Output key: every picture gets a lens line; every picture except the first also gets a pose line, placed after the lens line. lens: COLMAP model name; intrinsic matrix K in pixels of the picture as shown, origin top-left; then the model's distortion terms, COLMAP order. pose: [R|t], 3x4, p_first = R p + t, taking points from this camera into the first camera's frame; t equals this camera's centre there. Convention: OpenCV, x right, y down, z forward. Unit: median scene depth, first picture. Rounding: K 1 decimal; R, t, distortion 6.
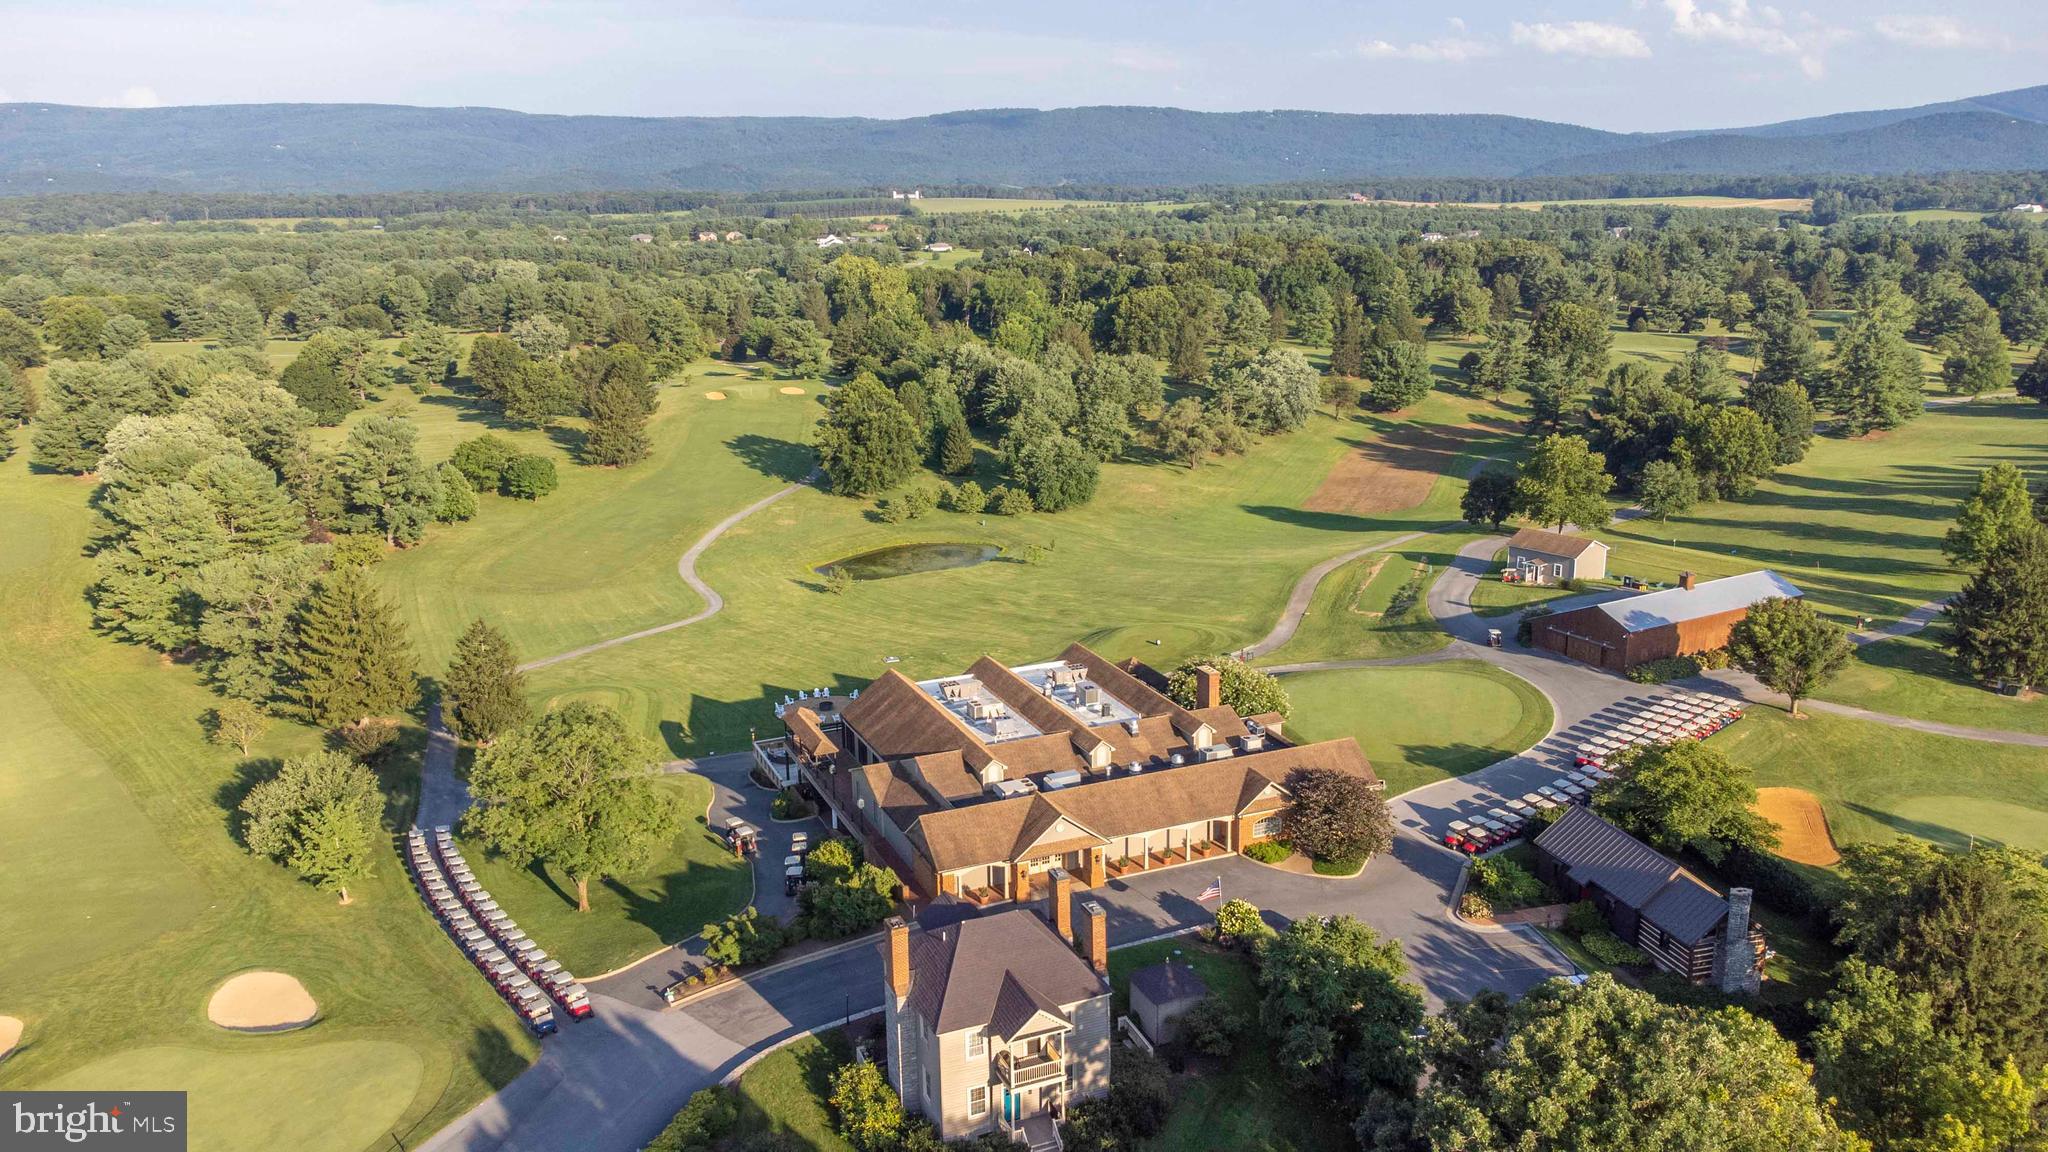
lens RADIAL K [[1529.5, 0, 1024.0], [0, 1529.5, 576.0], [0, 0, 1]] dist [0.027519, 0.049387]
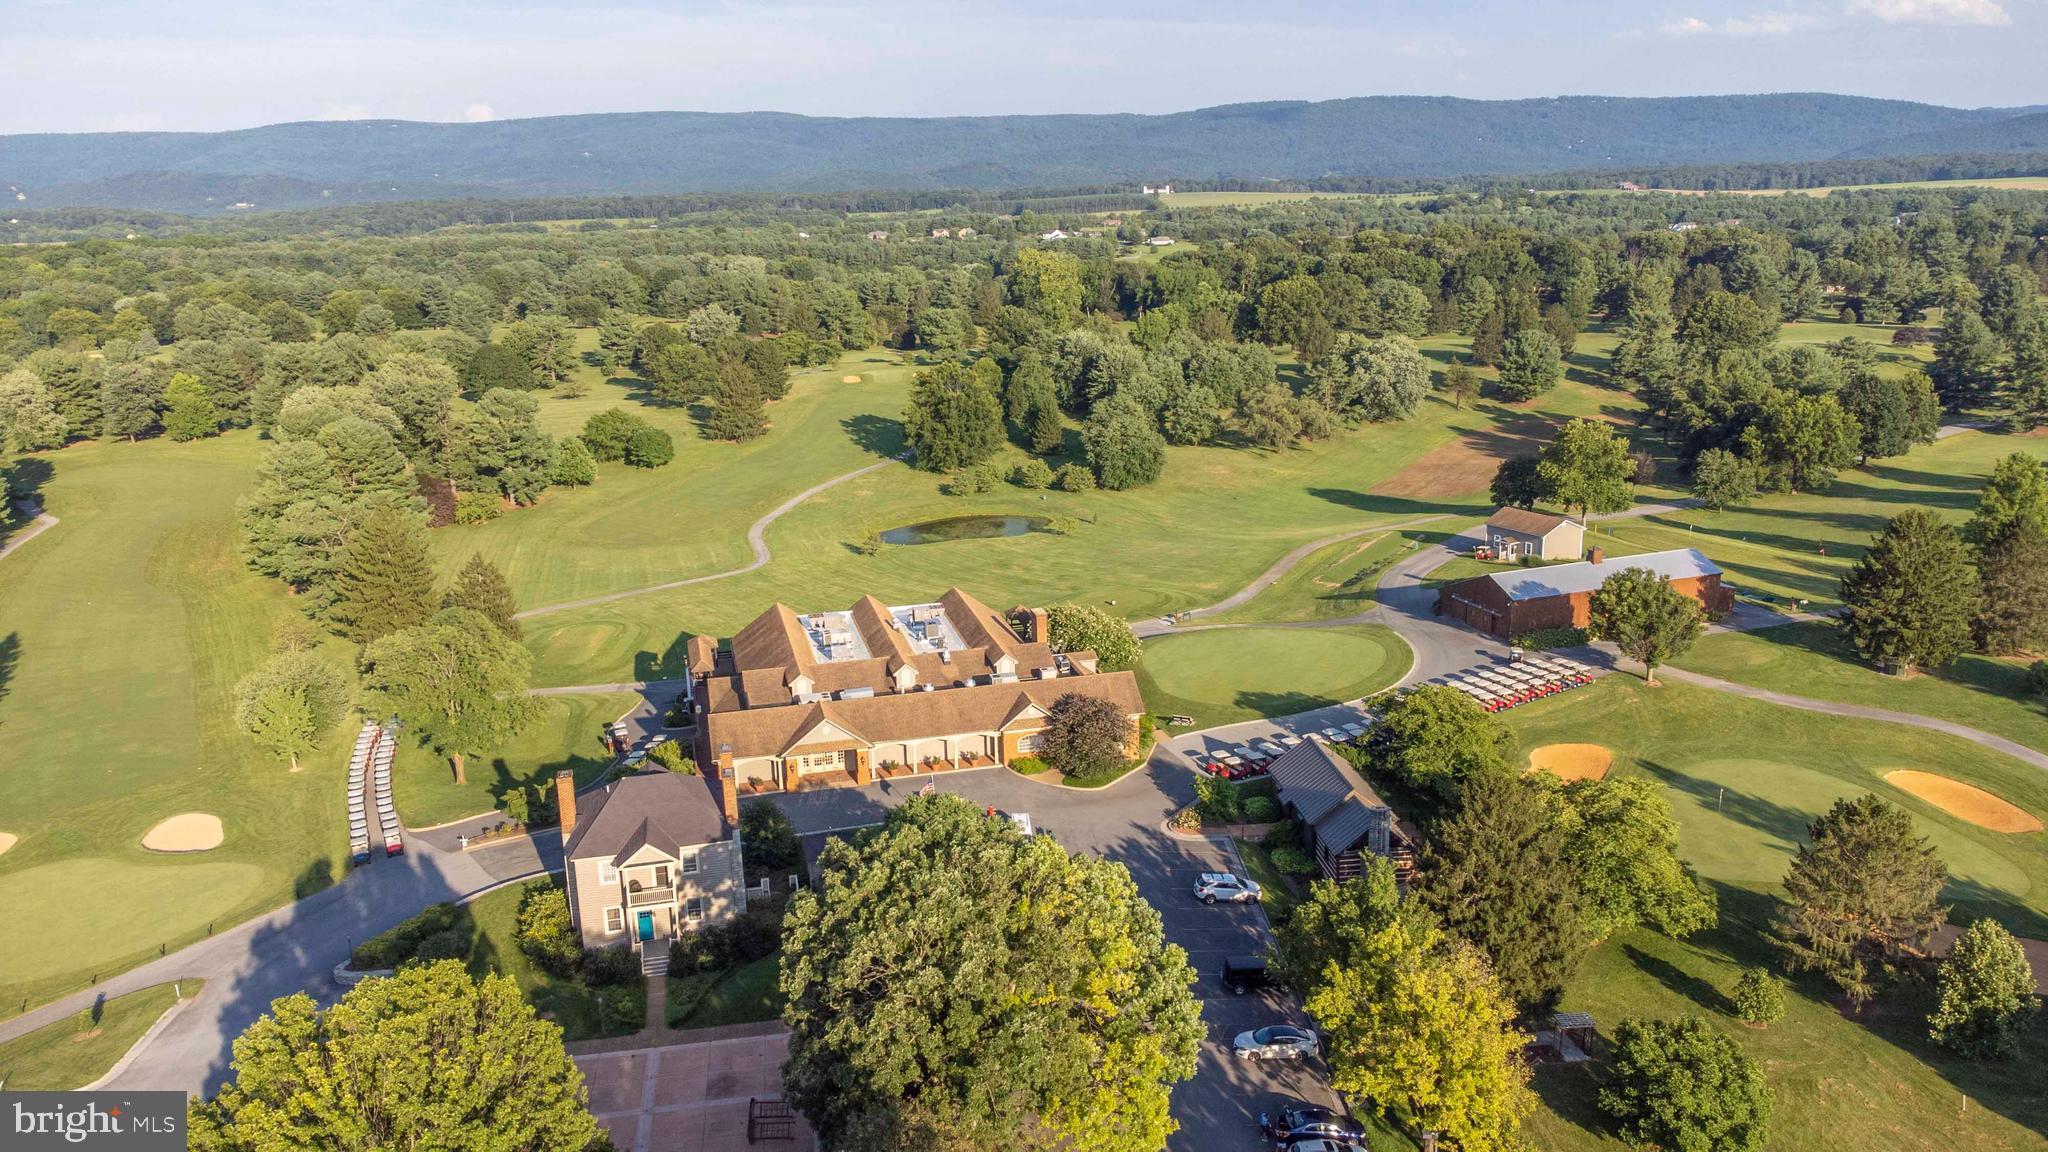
lens RADIAL K [[1529.5, 0, 1024.0], [0, 1529.5, 576.0], [0, 0, 1]] dist [0.027519, 0.049387]
pose [[0.985465, 0.031593, -0.166918, 0.107806], [-0.031141, 0.999501, 0.005326, 0.011126], [0.167003, -0.000051, 0.985956, -0.034363]]
